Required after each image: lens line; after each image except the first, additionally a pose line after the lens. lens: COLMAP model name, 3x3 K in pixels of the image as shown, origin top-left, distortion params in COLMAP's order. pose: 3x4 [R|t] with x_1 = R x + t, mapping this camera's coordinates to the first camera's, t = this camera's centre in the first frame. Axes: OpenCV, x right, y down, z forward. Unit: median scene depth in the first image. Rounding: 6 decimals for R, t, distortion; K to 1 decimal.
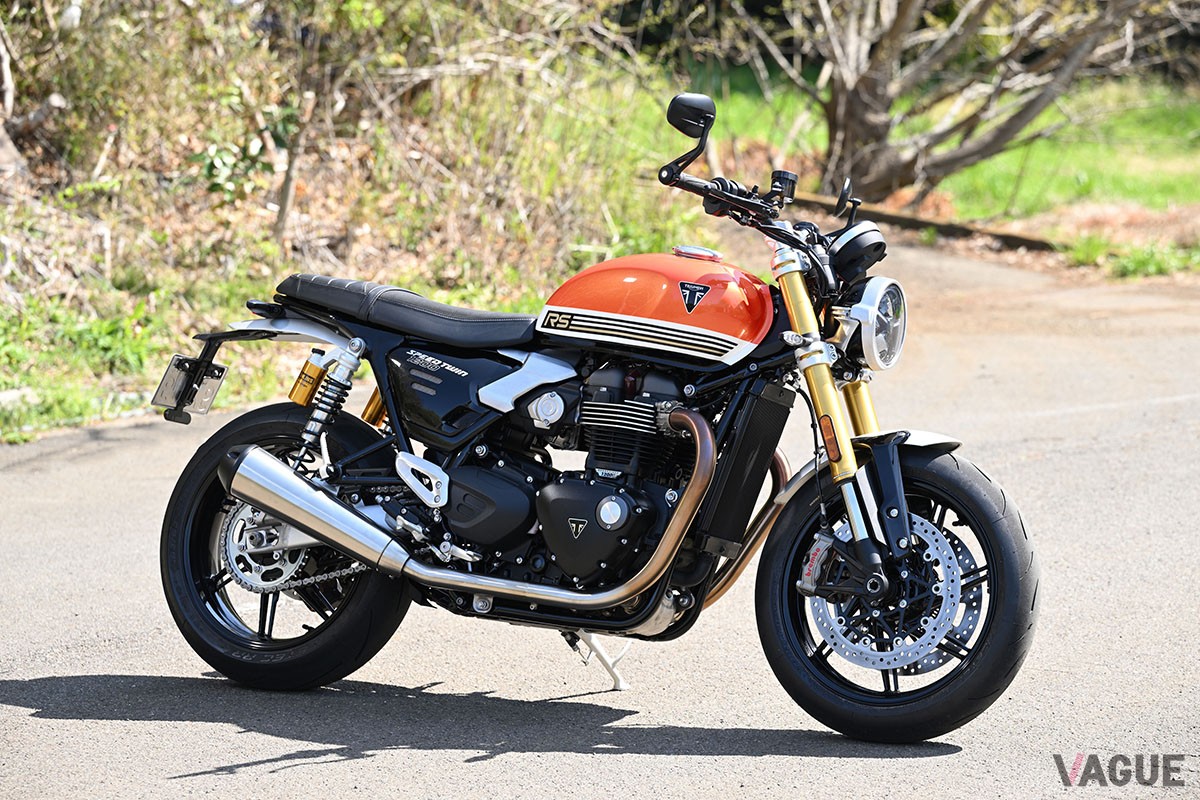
lens RADIAL K [[4103.7, 0, 600.0], [0, 4103.7, 400.0], [0, 0, 1]] dist [0.053984, 0.464212]
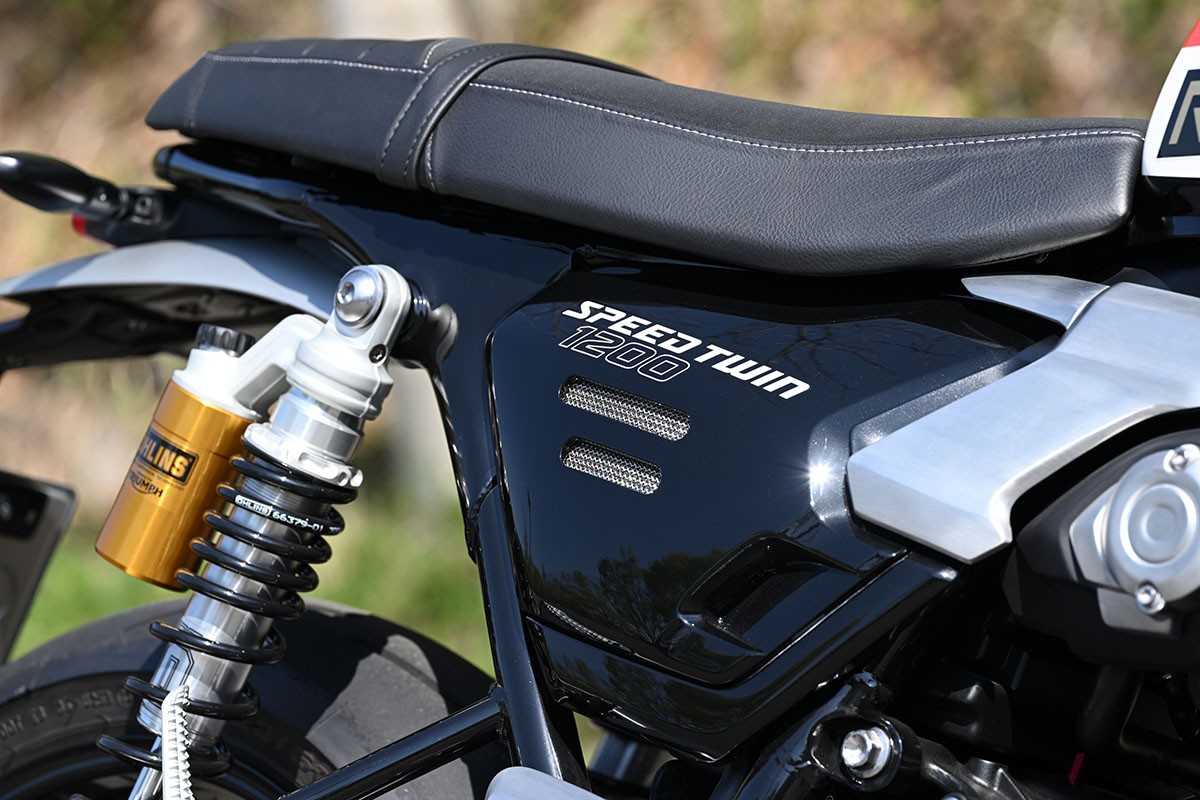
lens RADIAL K [[6099.1, 0, 600.0], [0, 6099.1, 400.0], [0, 0, 1]] dist [-0.013457, 0.701840]
pose [[0.964027, -0.026151, -0.264516, 0.039383], [-0.002850, 0.994074, -0.108664, 0.027858], [0.265791, 0.105509, 0.958240, 0.697624]]
